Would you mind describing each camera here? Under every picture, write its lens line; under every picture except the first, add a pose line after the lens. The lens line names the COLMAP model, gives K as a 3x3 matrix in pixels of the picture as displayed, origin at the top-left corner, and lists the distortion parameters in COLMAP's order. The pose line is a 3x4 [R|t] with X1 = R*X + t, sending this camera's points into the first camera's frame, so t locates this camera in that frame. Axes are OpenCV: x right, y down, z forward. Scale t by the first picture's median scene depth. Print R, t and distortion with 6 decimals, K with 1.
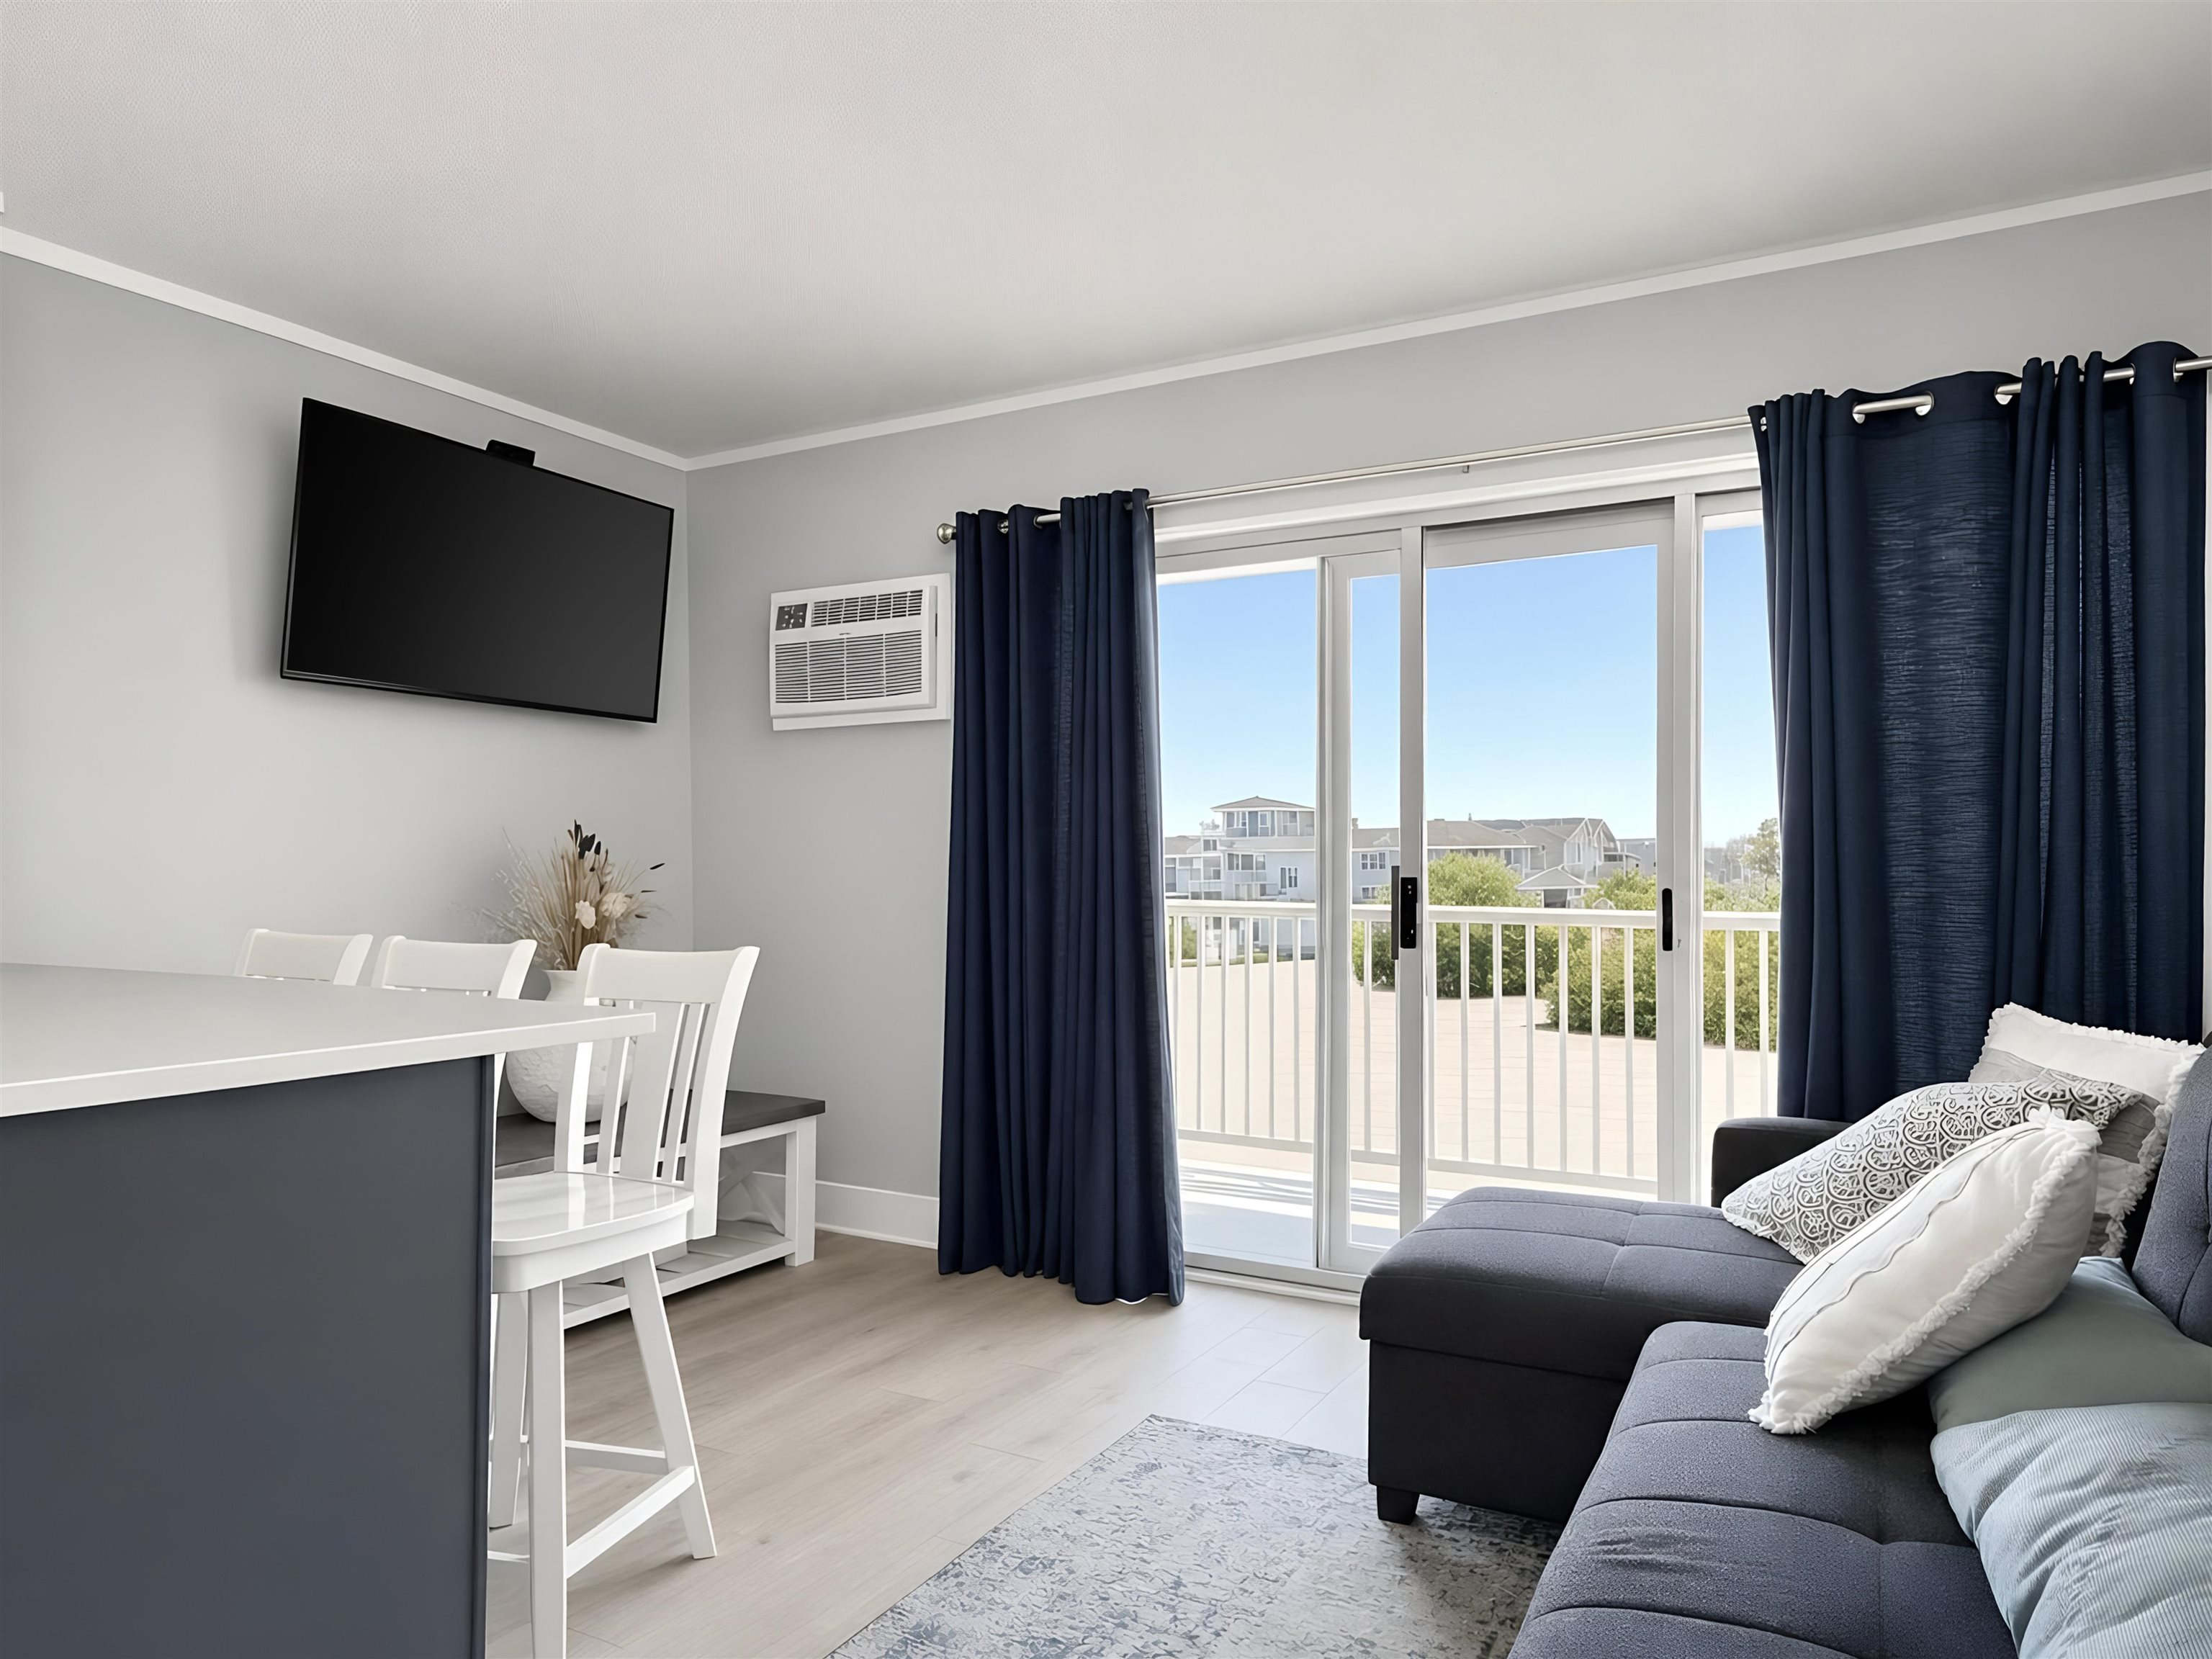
lens RADIAL K [[1387.5, 0, 1118.9], [0, 1387.5, 847.6], [0, 0, 1]] dist [0.071809, -0.000323]
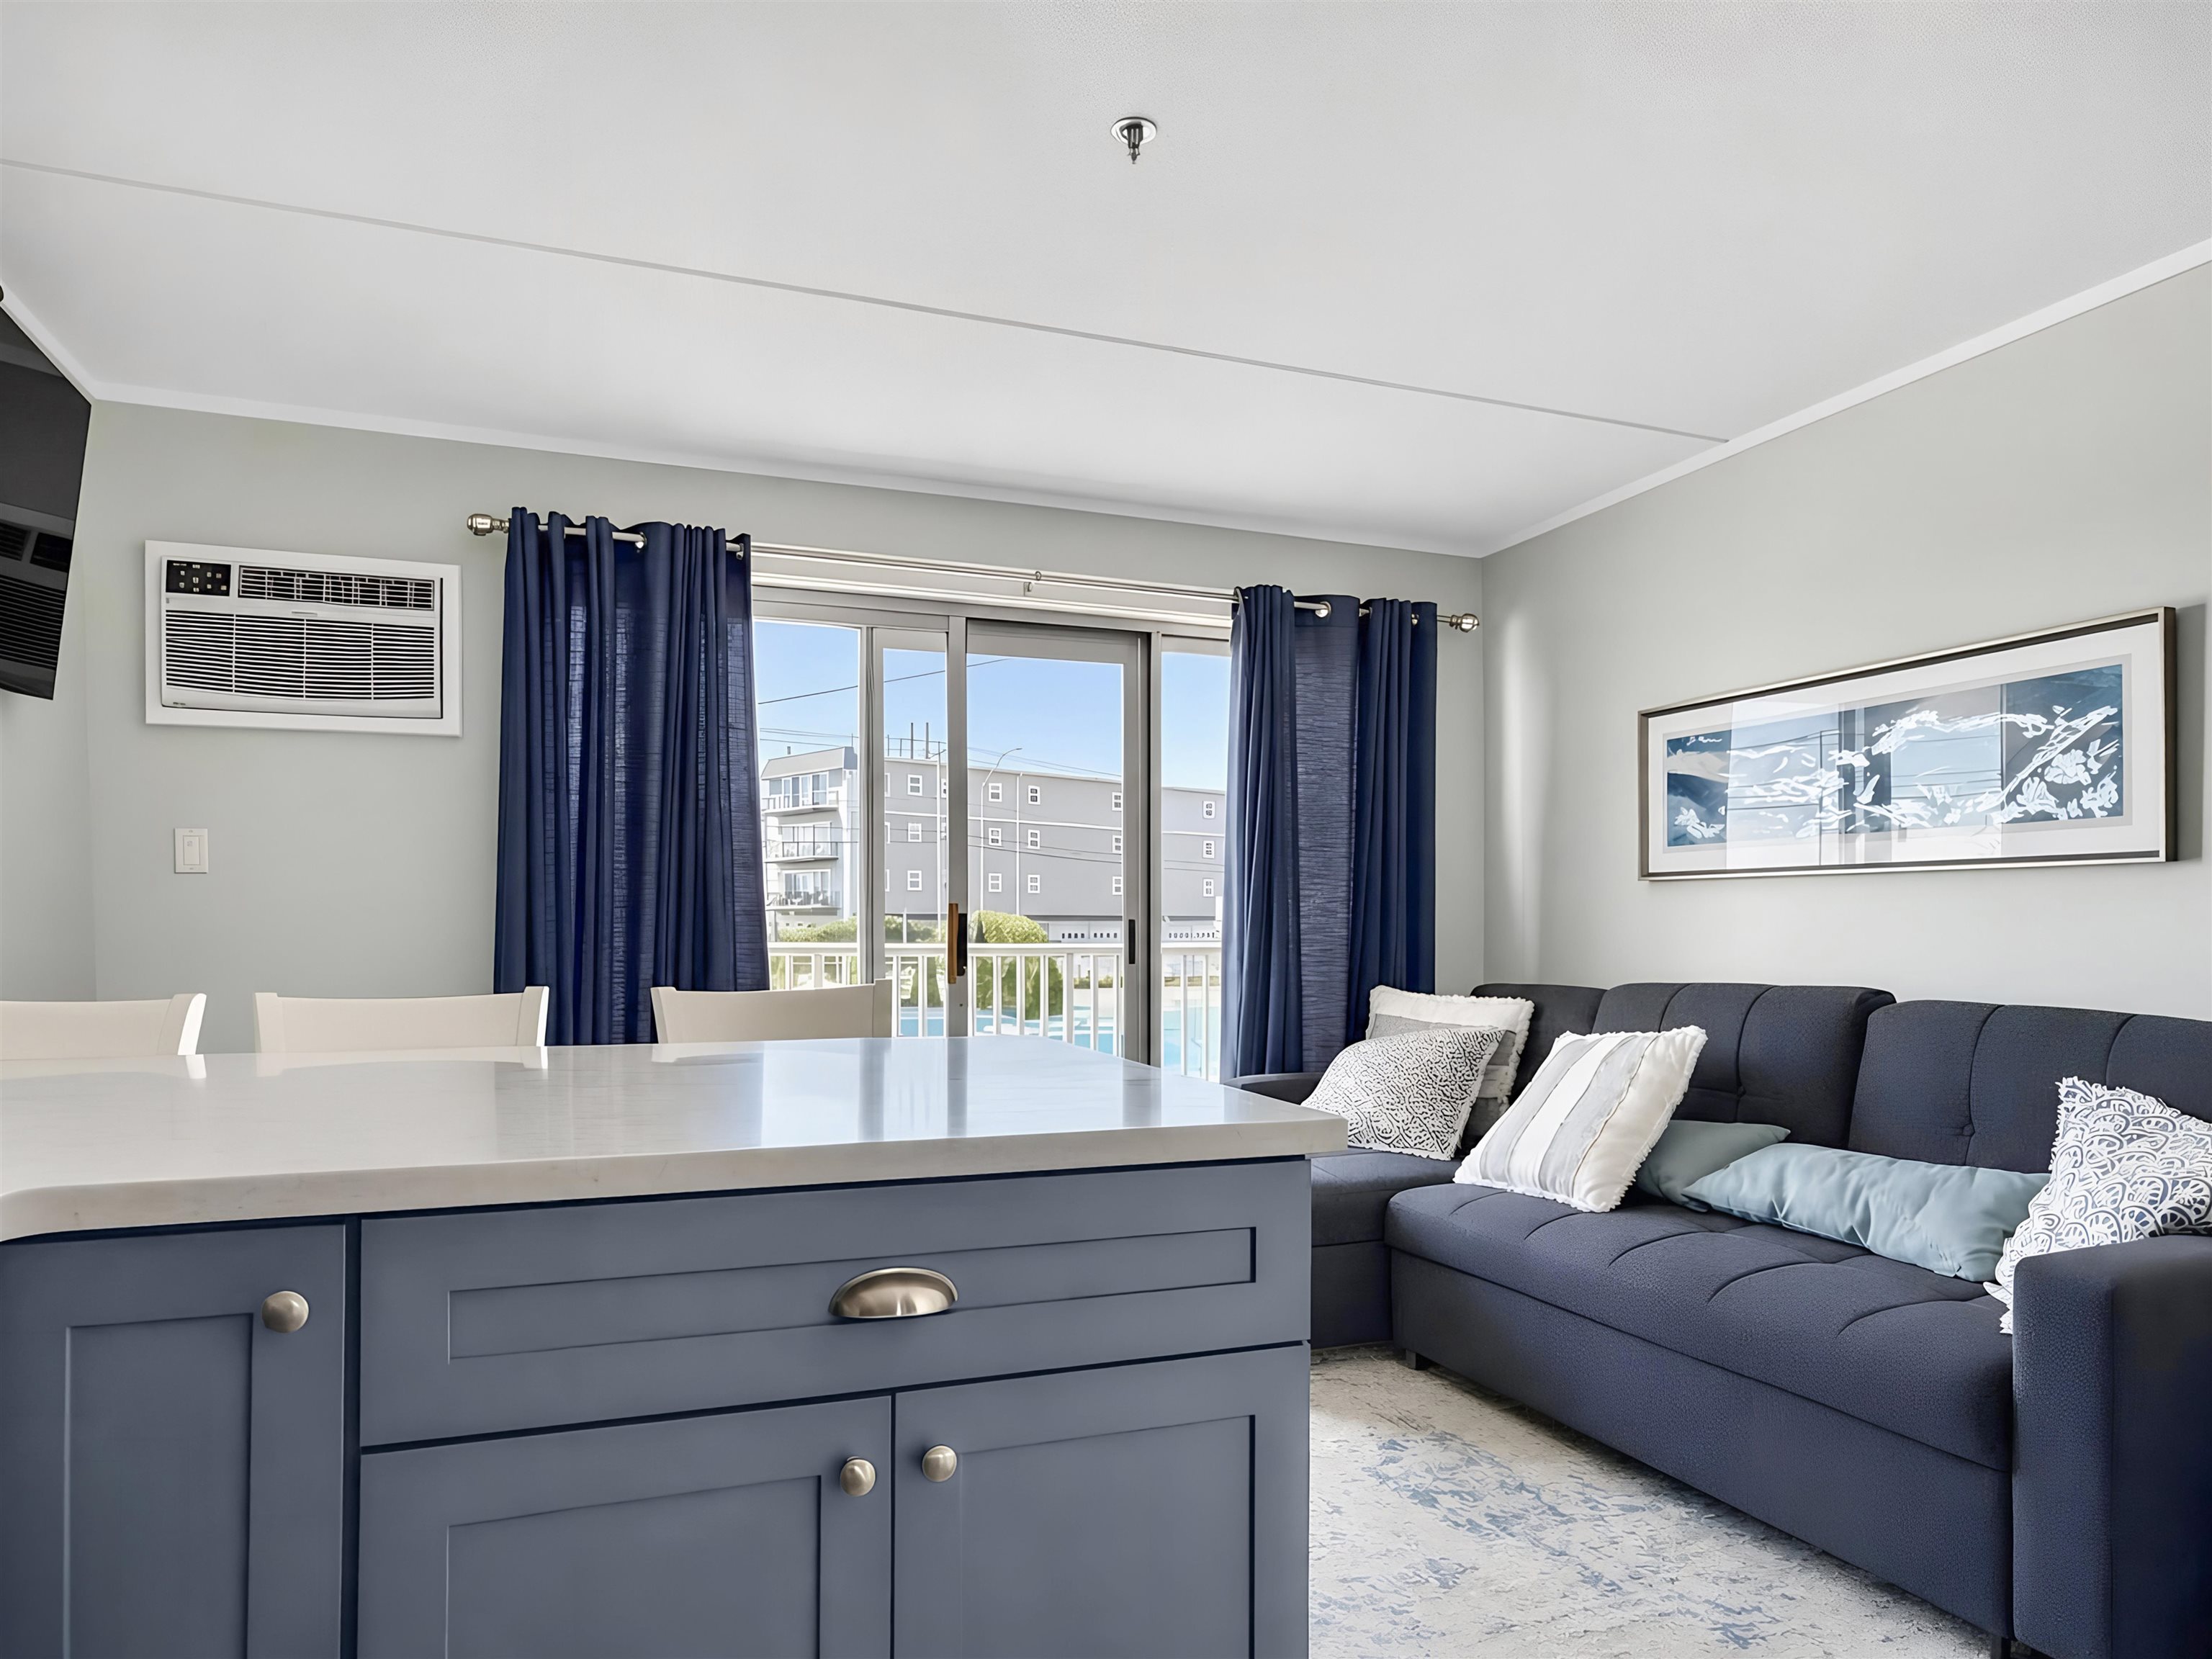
lens RADIAL K [[1387.5, 0, 1130.2], [0, 1387.5, 810.4], [0, 0, 1]] dist [0.071809, -0.000323]
pose [[0.625114, 0.059800, 0.778239, -0.559035], [0.010447, 0.996331, -0.084949, 0.029826], [-0.780463, 0.061233, 0.622196, 0.163838]]
